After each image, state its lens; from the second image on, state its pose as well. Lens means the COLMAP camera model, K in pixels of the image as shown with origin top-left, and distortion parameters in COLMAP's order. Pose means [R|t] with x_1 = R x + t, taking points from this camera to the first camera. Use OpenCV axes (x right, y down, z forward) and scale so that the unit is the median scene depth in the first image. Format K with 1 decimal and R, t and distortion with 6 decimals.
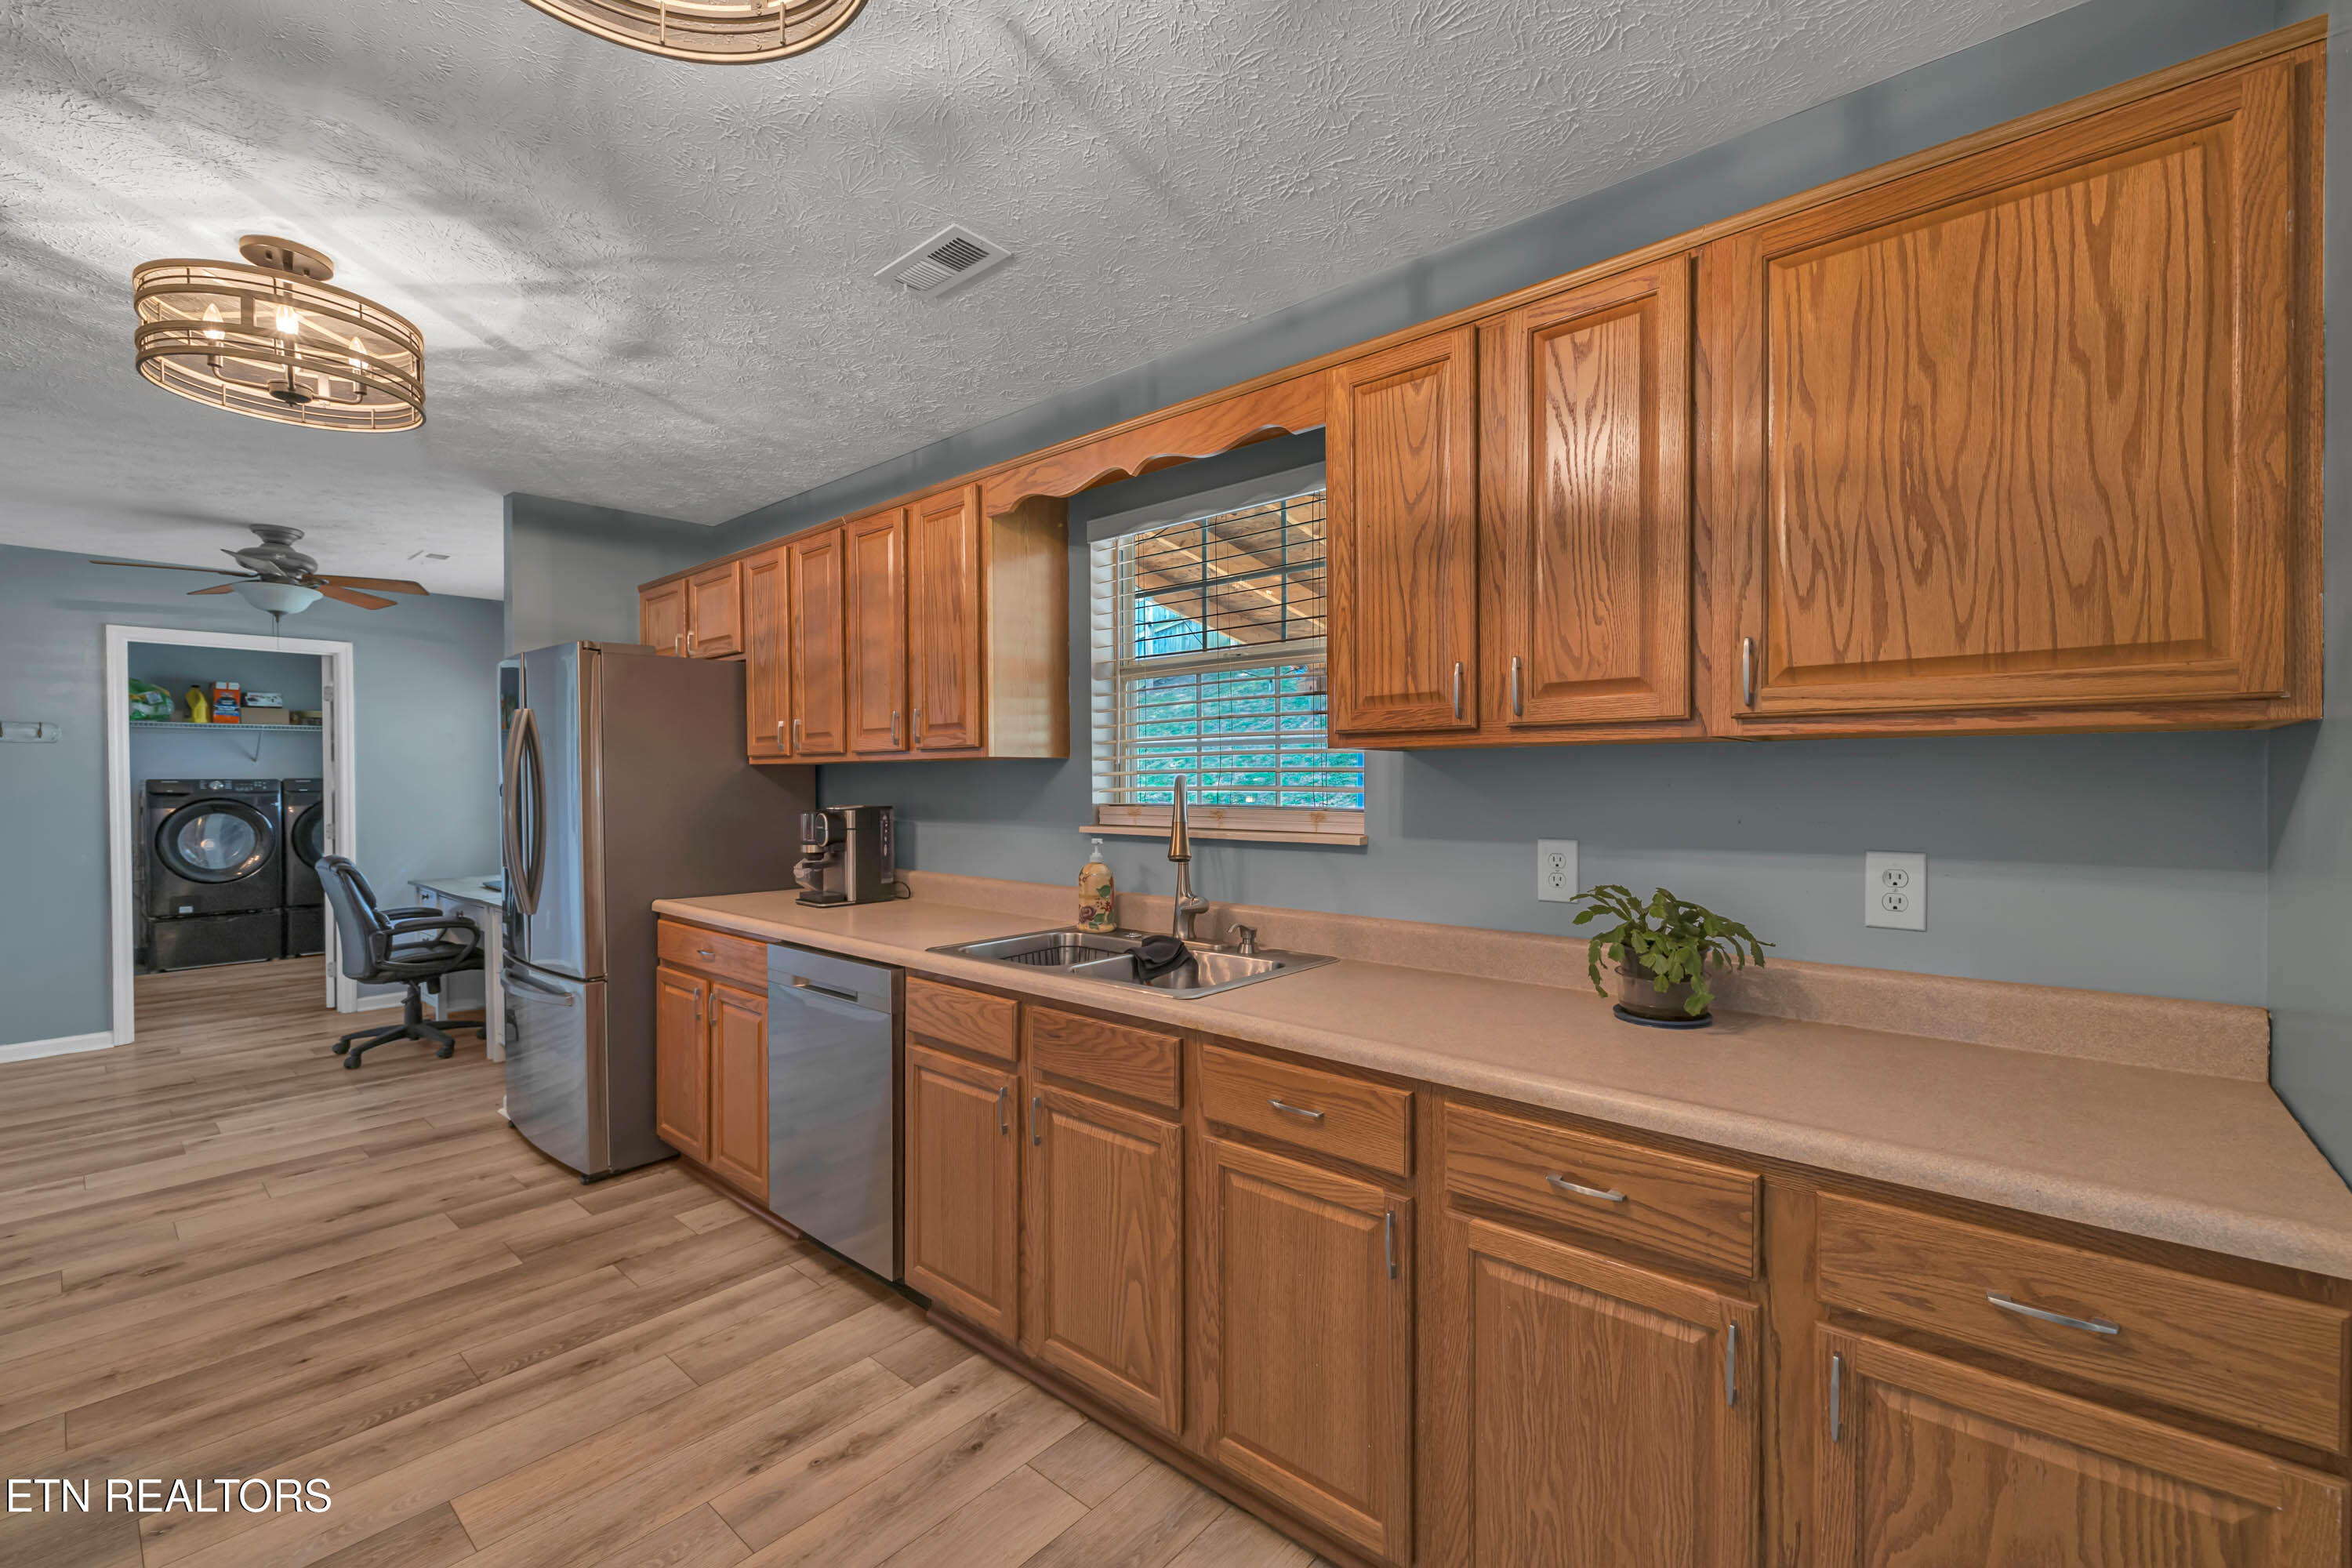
lens RADIAL K [[997.3, 0, 1174.0], [0, 997.3, 790.0], [0, 0, 1]] dist [0.001477, -0.000045]
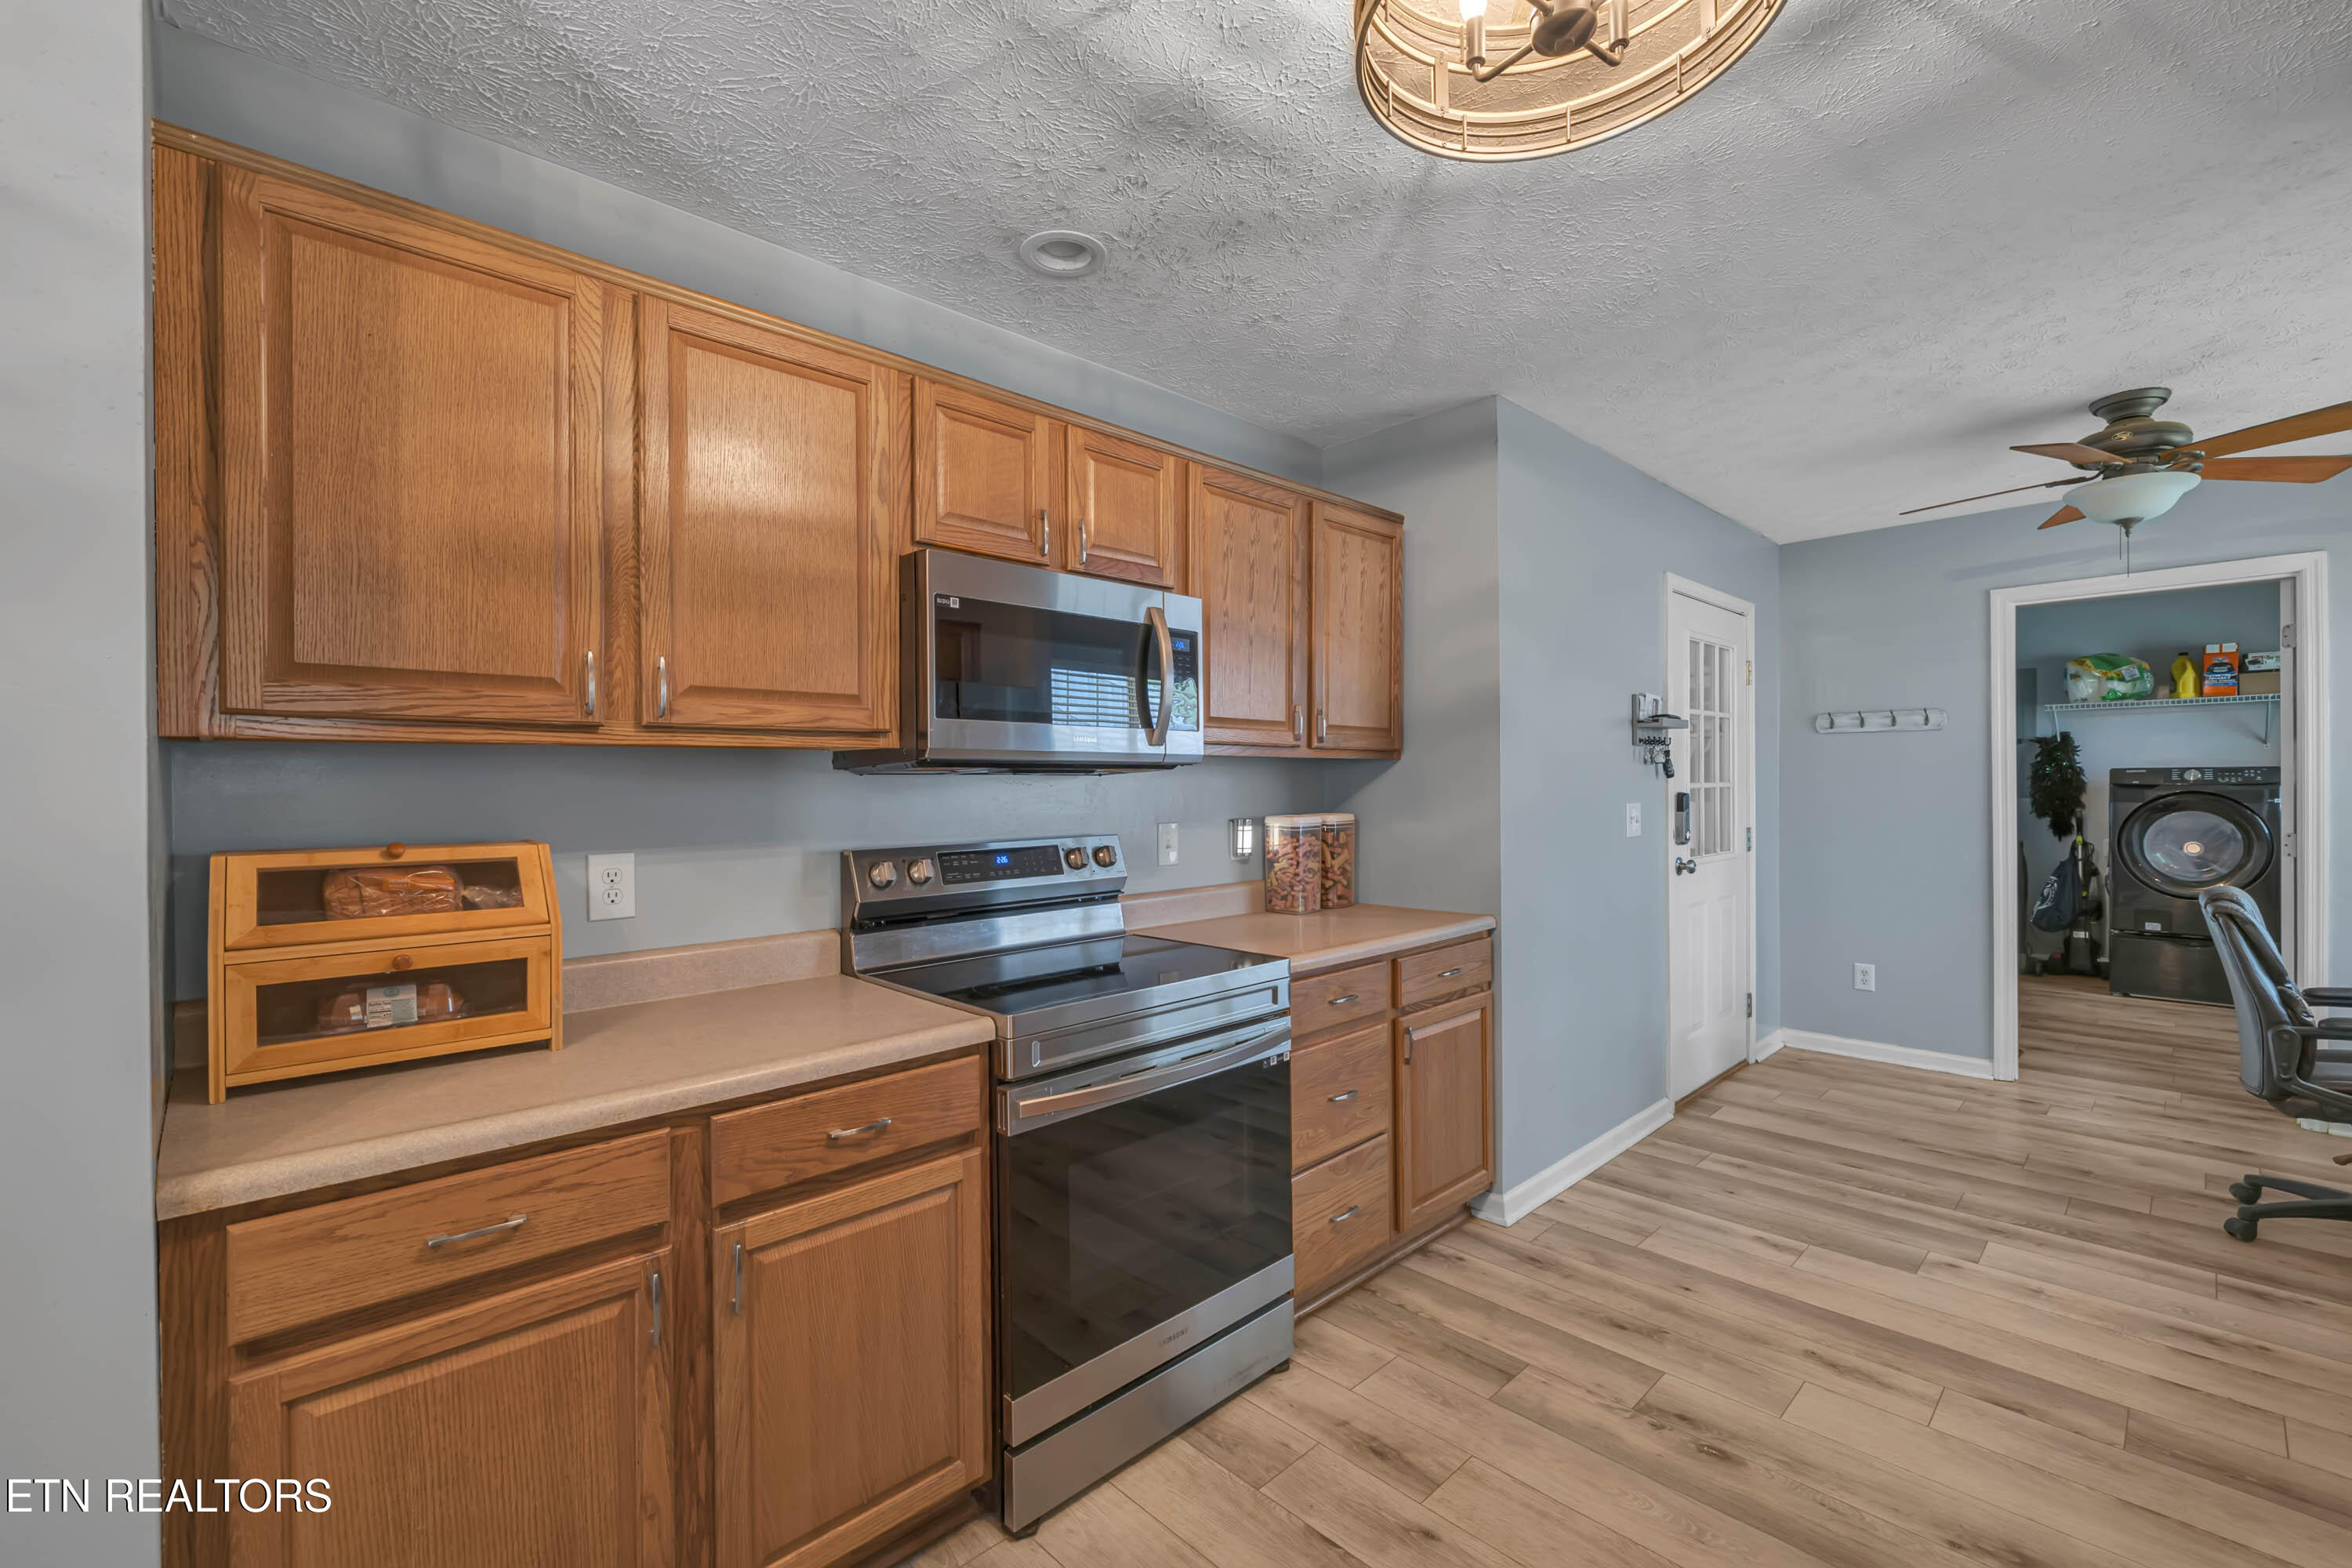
lens RADIAL K [[997.3, 0, 1174.0], [0, 997.3, 790.0], [0, 0, 1]] dist [0.001477, -0.000045]
pose [[-0.078970, 0.009972, -0.996827, -0.162458], [0.000626, 0.999950, 0.009953, -0.001998], [0.996877, 0.000162, -0.078972, 0.393781]]
